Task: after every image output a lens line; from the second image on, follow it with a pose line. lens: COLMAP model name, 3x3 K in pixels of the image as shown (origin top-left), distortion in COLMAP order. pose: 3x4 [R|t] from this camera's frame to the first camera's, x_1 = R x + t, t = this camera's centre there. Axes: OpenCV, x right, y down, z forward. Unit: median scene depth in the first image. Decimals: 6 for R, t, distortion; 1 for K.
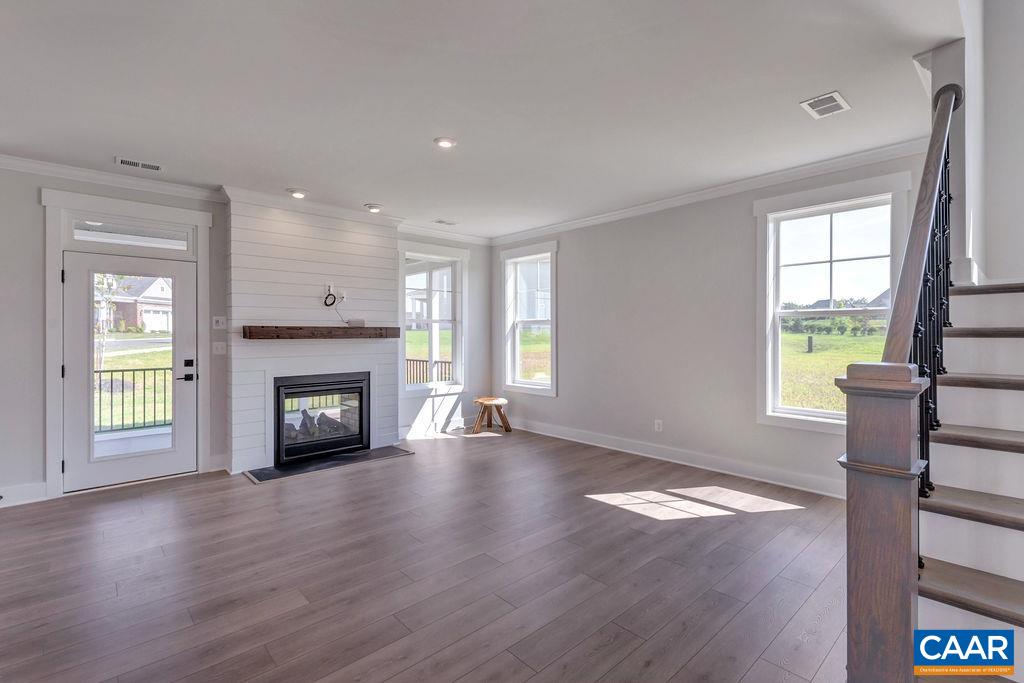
lens RADIAL K [[468.0, 0, 517.8], [0, 468.0, 323.2], [0, 0, 1]] dist [0.001362, 0.000207]
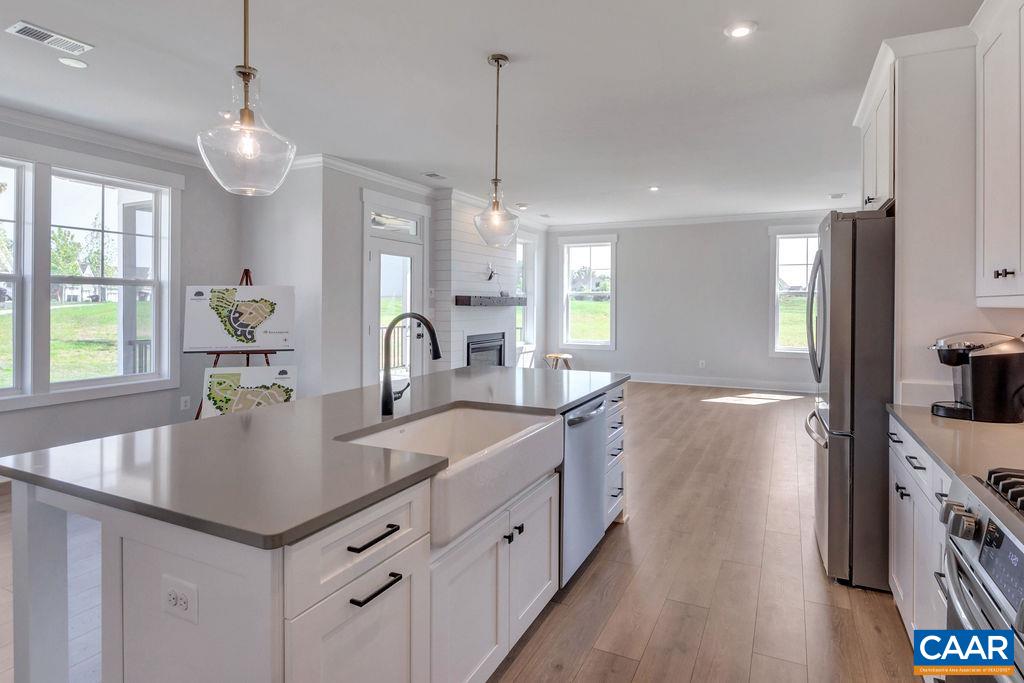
lens RADIAL K [[544.1, 0, 532.4], [0, 544.1, 301.6], [0, 0, 1]] dist [-0.000927, -0.000091]
pose [[0.928113, 0.009347, 0.372181, -0.905444], [-0.015620, 0.999782, 0.013843, -0.001613], [-0.371970, -0.018661, 0.928057, -0.455415]]
